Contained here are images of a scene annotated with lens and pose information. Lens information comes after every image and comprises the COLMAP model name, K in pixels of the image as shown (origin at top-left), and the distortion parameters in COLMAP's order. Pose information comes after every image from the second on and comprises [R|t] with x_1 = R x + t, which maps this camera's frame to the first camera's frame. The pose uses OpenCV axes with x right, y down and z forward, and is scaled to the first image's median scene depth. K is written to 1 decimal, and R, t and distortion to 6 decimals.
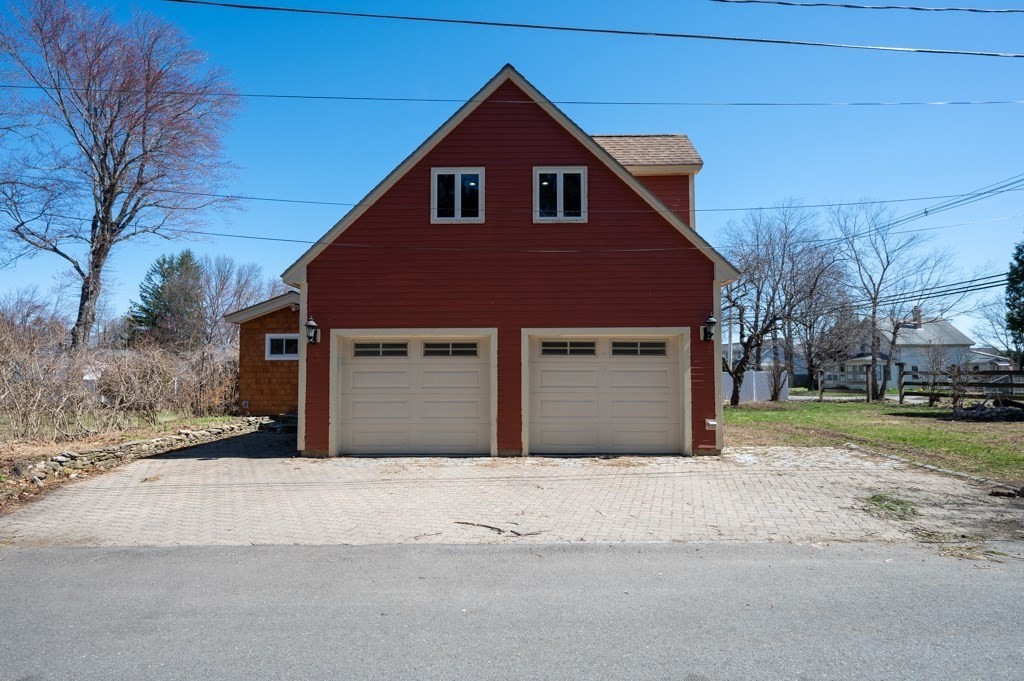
lens RADIAL K [[544.8, 0, 513.9], [0, 544.8, 343.0], [0, 0, 1]] dist [-0.003044, -0.000755]
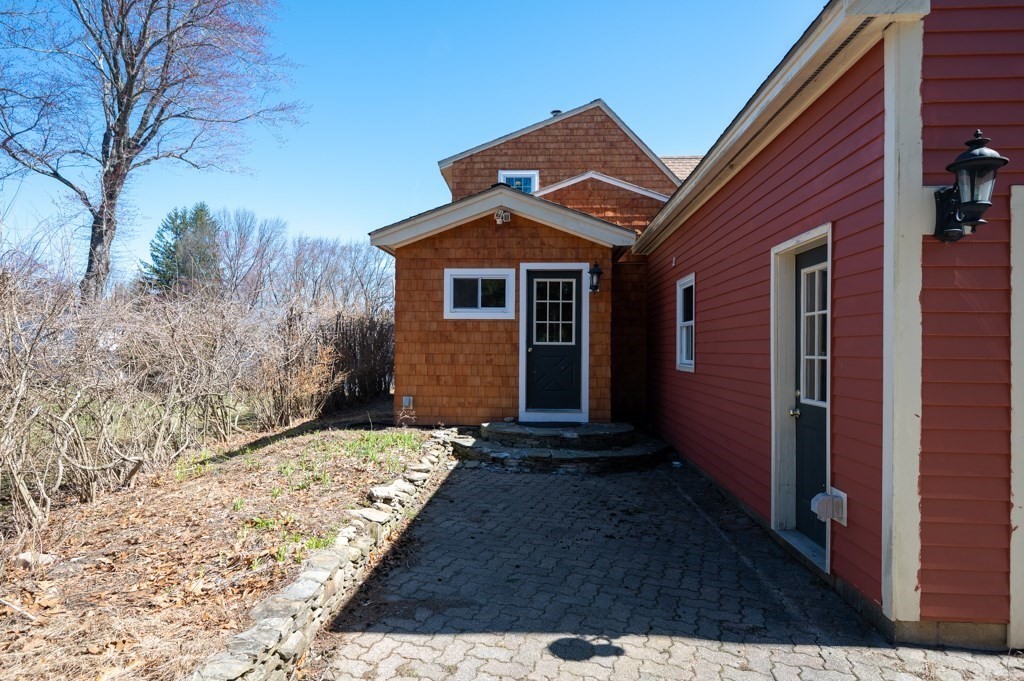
lens RADIAL K [[598.9, 0, 511.4], [0, 598.9, 341.3], [0, 0, 1]] dist [-0.001605, 0.002655]
pose [[0.998375, 0.013364, -0.055396, -0.170876], [-0.010878, 0.998931, 0.044936, 0.012469], [0.055937, -0.044260, 0.997453, 0.203921]]
